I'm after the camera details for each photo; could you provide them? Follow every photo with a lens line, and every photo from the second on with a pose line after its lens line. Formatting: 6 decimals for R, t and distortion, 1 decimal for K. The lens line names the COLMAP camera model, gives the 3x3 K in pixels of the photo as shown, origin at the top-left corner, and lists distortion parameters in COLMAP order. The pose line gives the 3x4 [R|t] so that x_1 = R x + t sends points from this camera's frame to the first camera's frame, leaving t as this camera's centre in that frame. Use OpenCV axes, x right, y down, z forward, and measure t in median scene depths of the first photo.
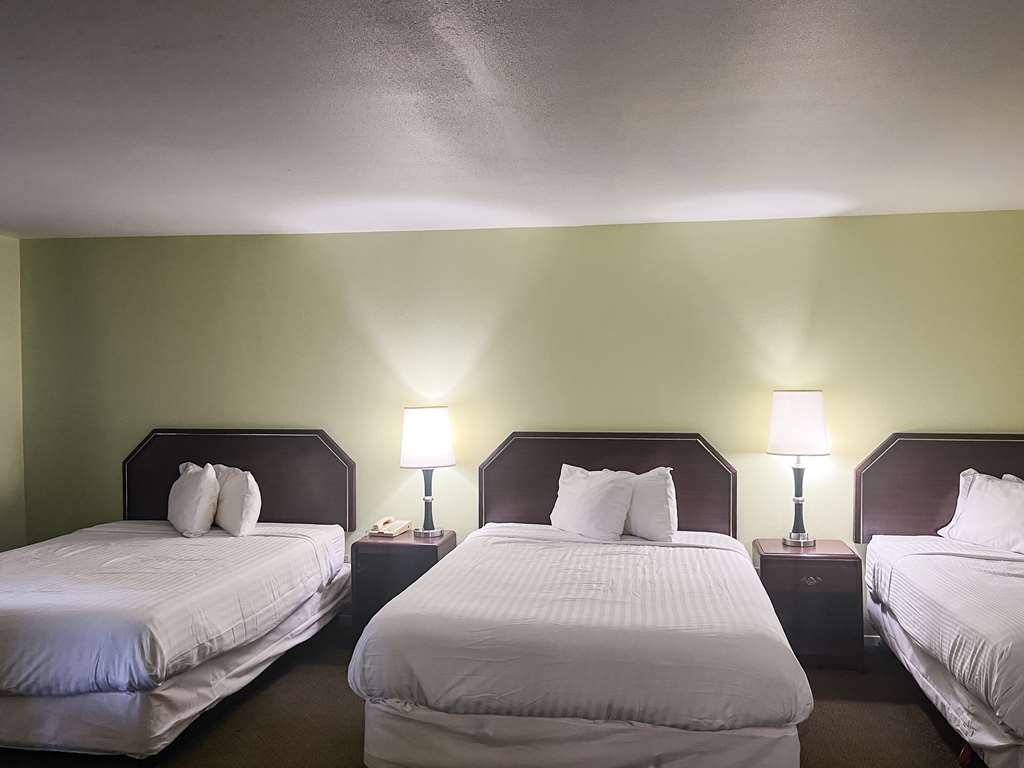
lens RADIAL K [[798.5, 0, 512.0], [0, 798.5, 384.0], [0, 0, 1]] dist [0.044042, -0.001172]
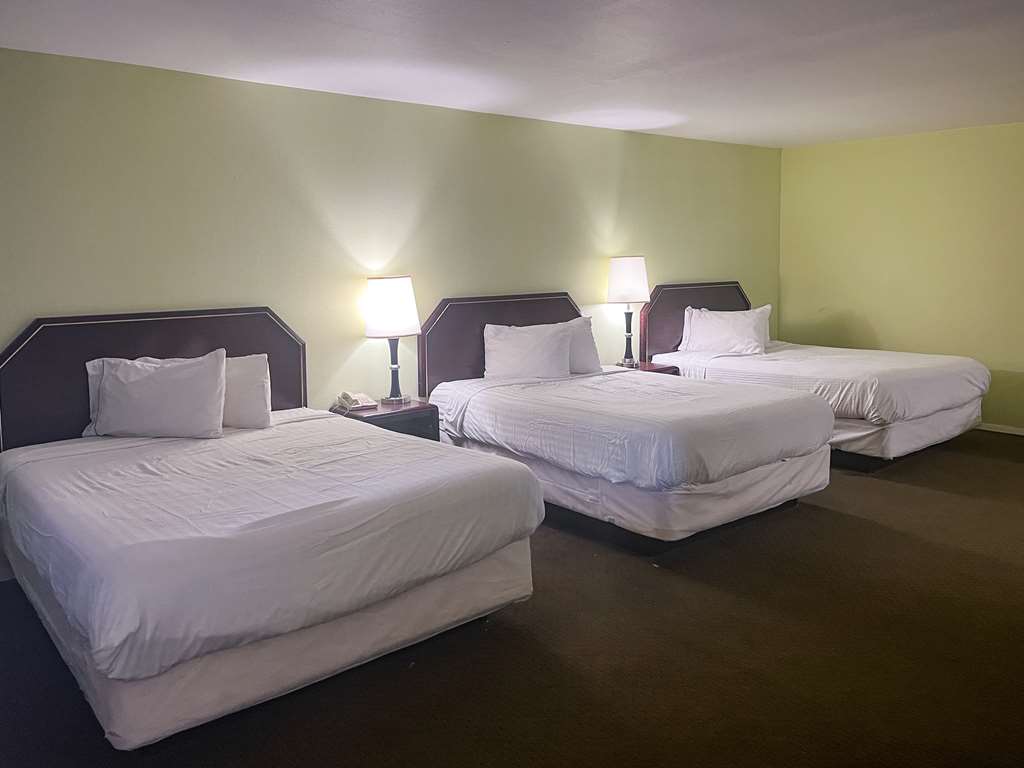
lens RADIAL K [[798.0, 0, 515.6], [0, 798.0, 336.4], [0, 0, 1]] dist [0.017078, 0.000992]
pose [[0.666232, -0.077853, 0.741669, -0.763679], [0.025389, 0.996327, 0.081778, 0.025699], [-0.745312, -0.035653, 0.665762, 0.212625]]
